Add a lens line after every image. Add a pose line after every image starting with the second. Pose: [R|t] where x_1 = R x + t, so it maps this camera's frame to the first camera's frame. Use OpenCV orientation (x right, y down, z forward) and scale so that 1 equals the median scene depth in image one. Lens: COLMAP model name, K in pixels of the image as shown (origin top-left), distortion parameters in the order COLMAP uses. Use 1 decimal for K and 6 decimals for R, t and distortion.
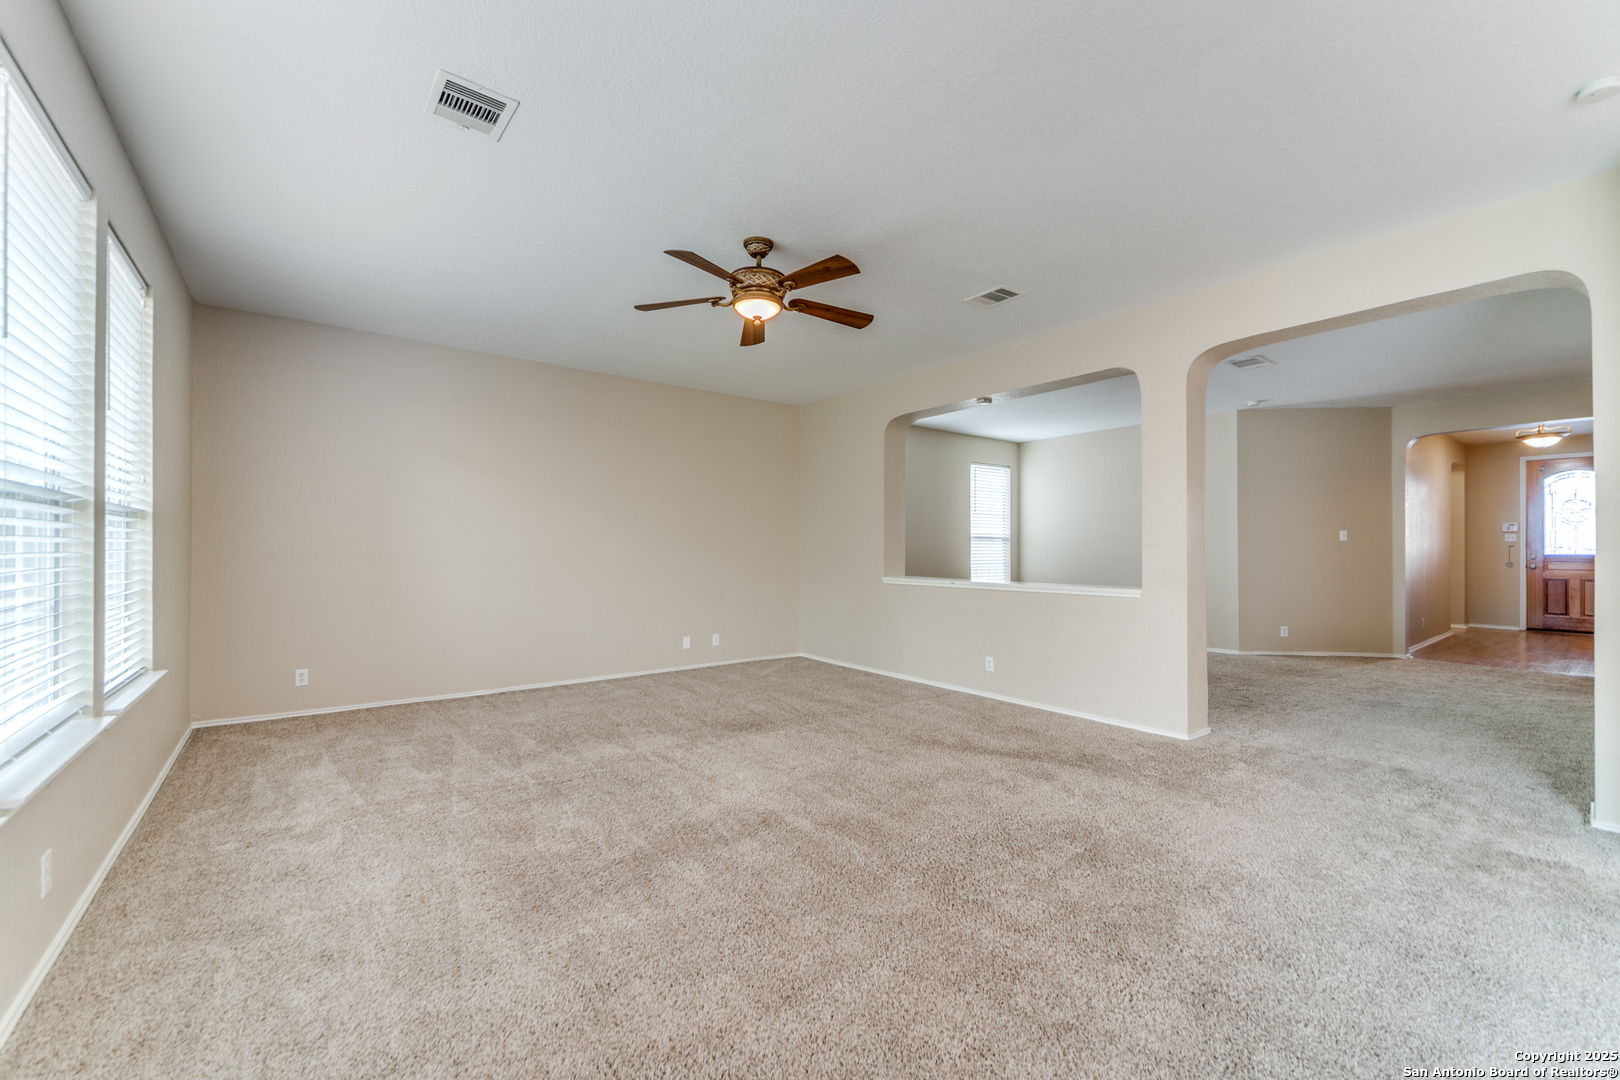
lens RADIAL K [[651.6, 0, 810.0], [0, 651.6, 540.0], [0, 0, 1]] dist [-0.000621, -0.000421]
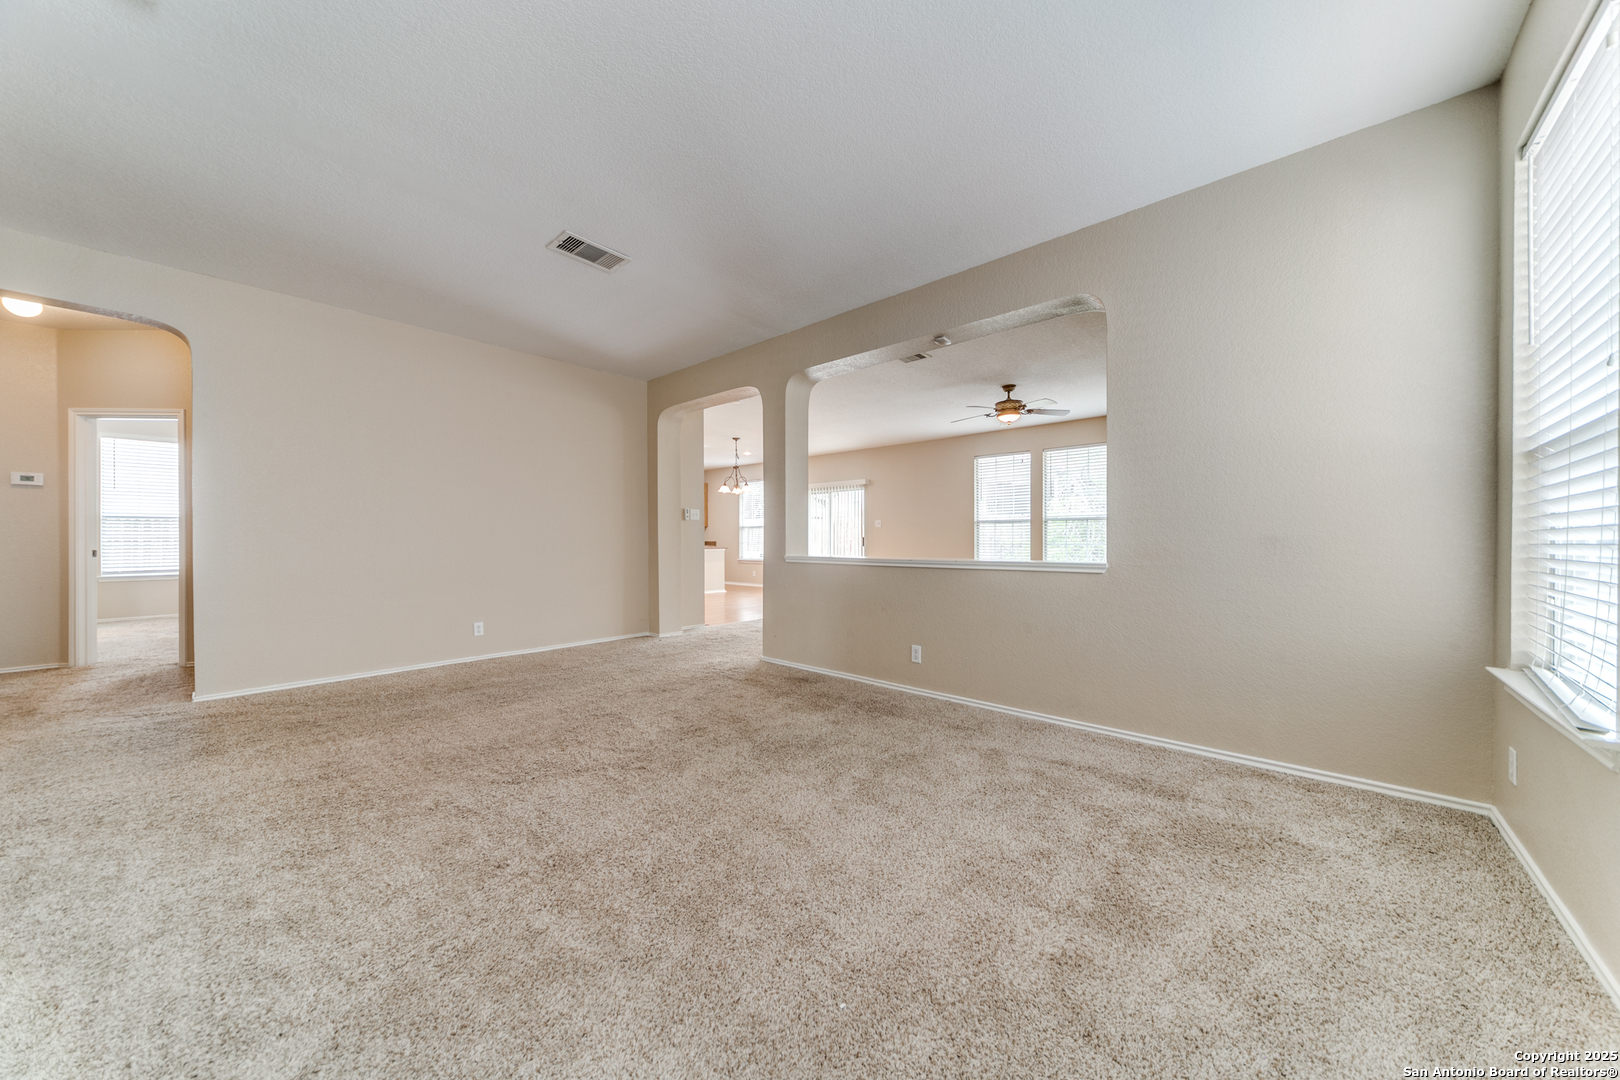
lens RADIAL K [[550.5, 0, 802.8], [0, 550.5, 540.8], [0, 0, 1]] dist [0.001110, 0.000025]
pose [[-0.985561, -0.000643, -0.169322, 0.330571], [0.000903, 0.999959, -0.009051, 0.027690], [0.169321, -0.009073, -0.985519, 0.977534]]
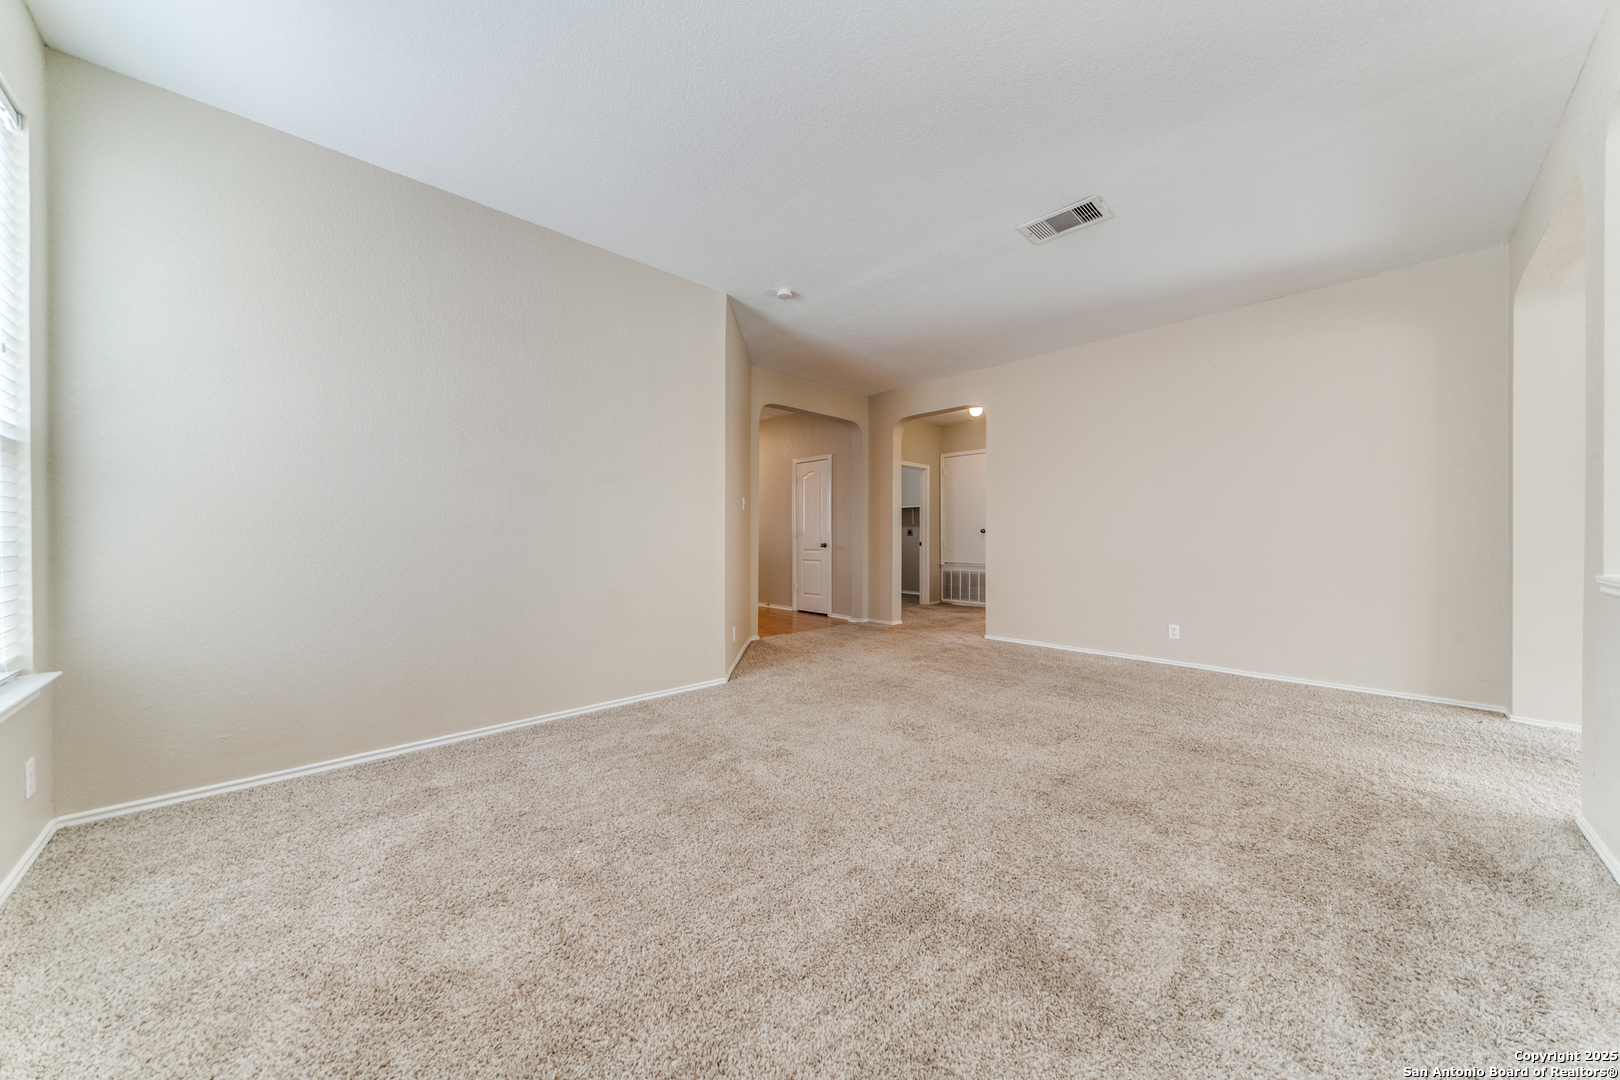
lens RADIAL K [[550.5, 0, 802.8], [0, 550.5, 540.8], [0, 0, 1]] dist [0.001110, 0.000025]
pose [[-0.098134, -0.009284, 0.995130, 0.093602], [-0.010094, 0.999914, 0.008333, 0.025091], [-0.995122, -0.009227, -0.098219, 0.786580]]
